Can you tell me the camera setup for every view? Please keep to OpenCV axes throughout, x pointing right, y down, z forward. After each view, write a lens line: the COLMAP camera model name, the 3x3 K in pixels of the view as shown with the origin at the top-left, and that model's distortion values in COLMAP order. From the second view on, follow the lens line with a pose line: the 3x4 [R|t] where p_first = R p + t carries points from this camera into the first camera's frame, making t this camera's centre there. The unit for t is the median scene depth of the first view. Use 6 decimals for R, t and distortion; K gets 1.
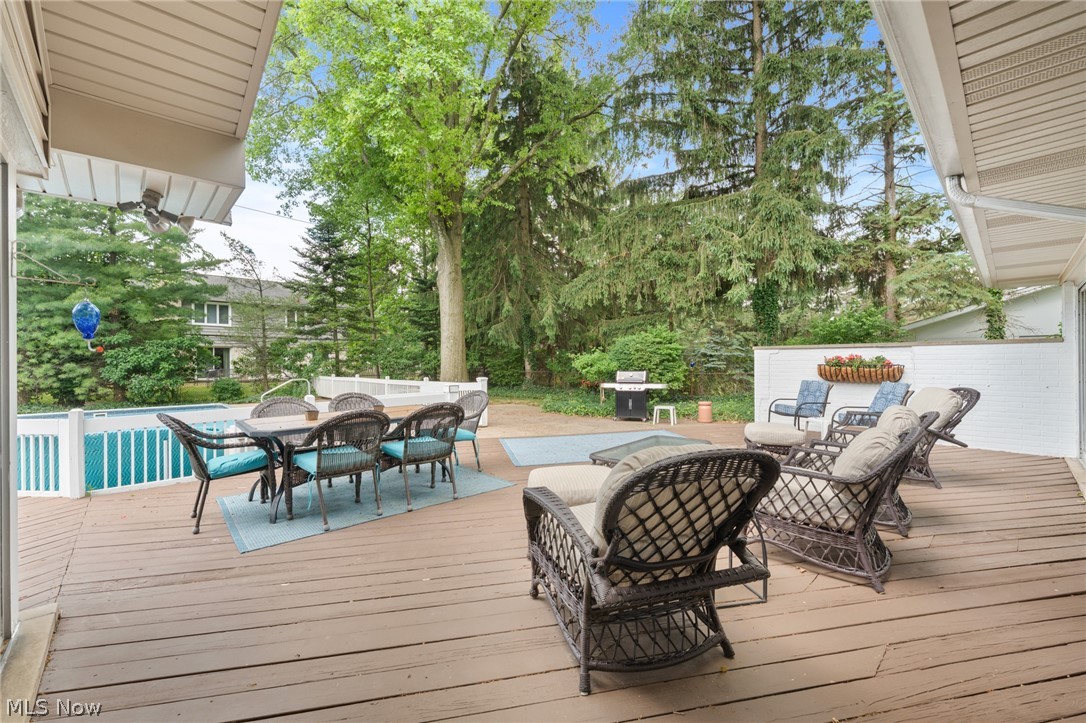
lens RADIAL K [[451.9, 0, 553.6], [0, 451.9, 361.5], [0, 0, 1]] dist [-0.003037, 0.000991]
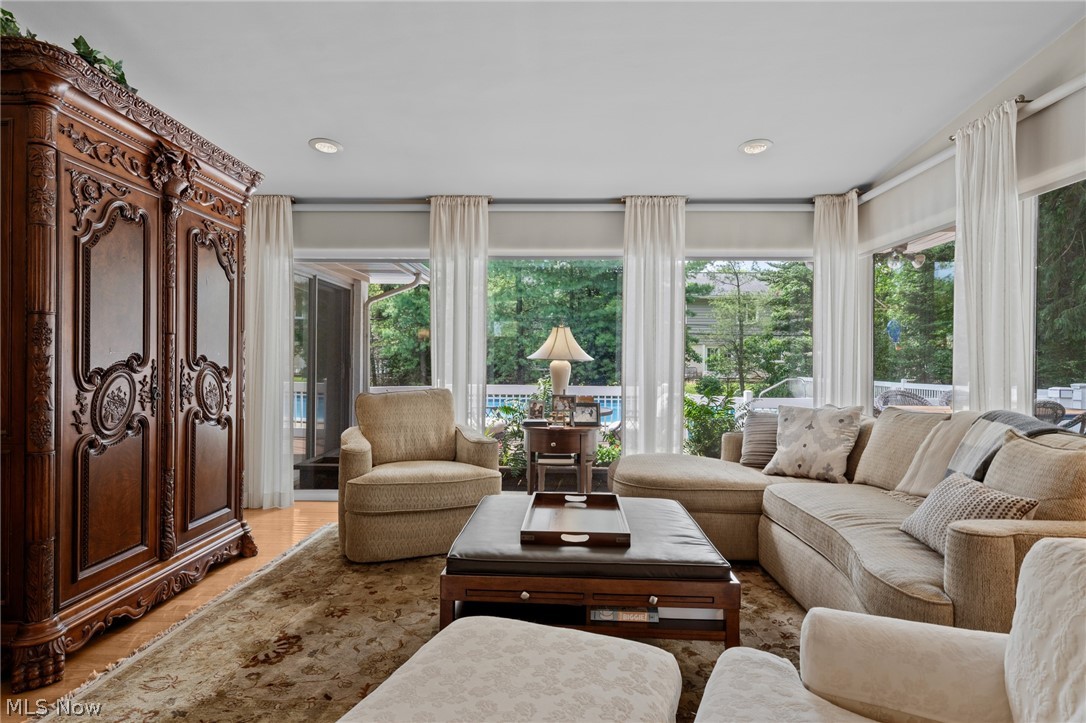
lens RADIAL K [[572.2, 0, 539.5], [0, 572.2, 361.0], [0, 0, 1]] dist [-0.000675, -0.000174]
pose [[0.696077, 0.010620, -0.717889, -0.078666], [-0.013381, 0.999909, 0.001817, 0.007647], [0.717843, 0.008341, 0.696156, -0.191179]]
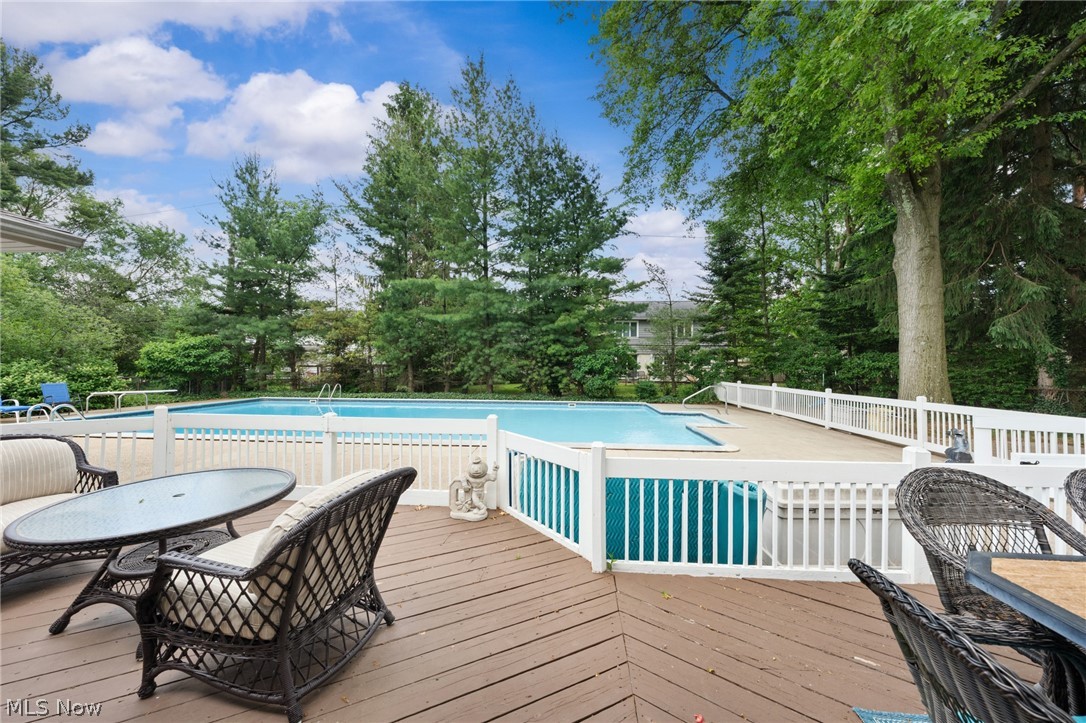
lens RADIAL K [[371.7, 0, 545.5], [0, 371.7, 361.9], [0, 0, 1]] dist [0.001401, 0.000274]
pose [[0.673339, 0.006148, -0.739308, -0.197785], [-0.012889, 0.999911, -0.003424, -0.005667], [0.739221, 0.011835, 0.673358, 0.157124]]
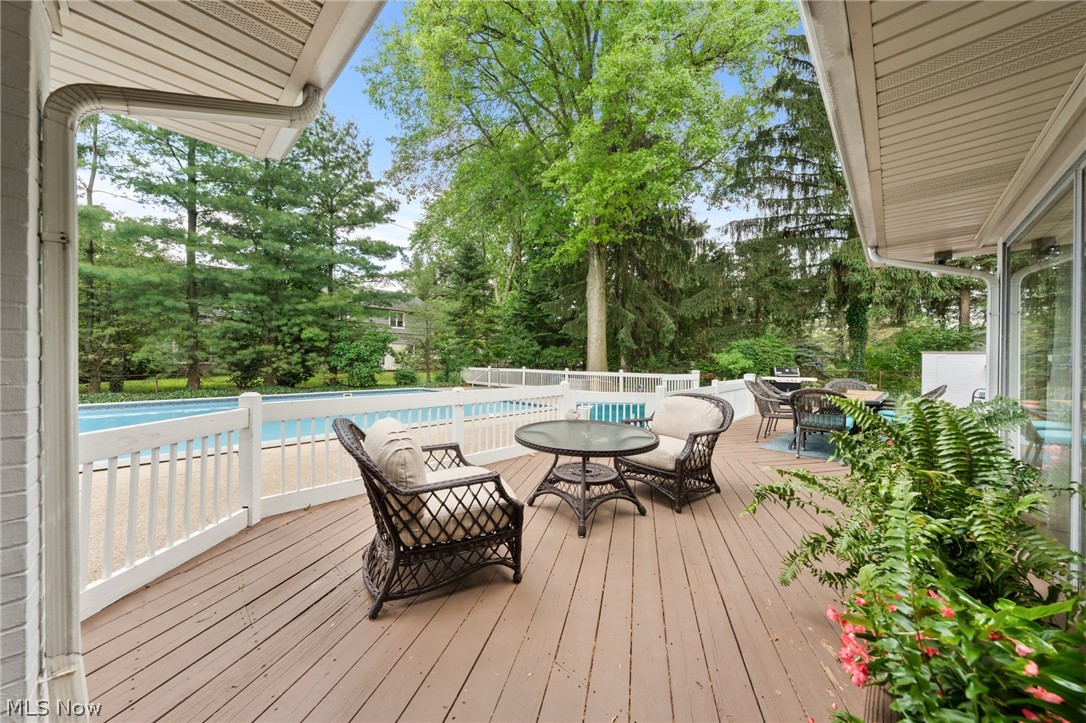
lens RADIAL K [[371.7, 0, 546.3], [0, 371.7, 357.8], [0, 0, 1]] dist [0.001401, 0.000274]
pose [[0.998621, 0.019158, 0.048870, -0.442303], [-0.018994, 0.999812, -0.003823, 0.008160], [-0.048934, 0.002889, 0.998798, -0.049393]]
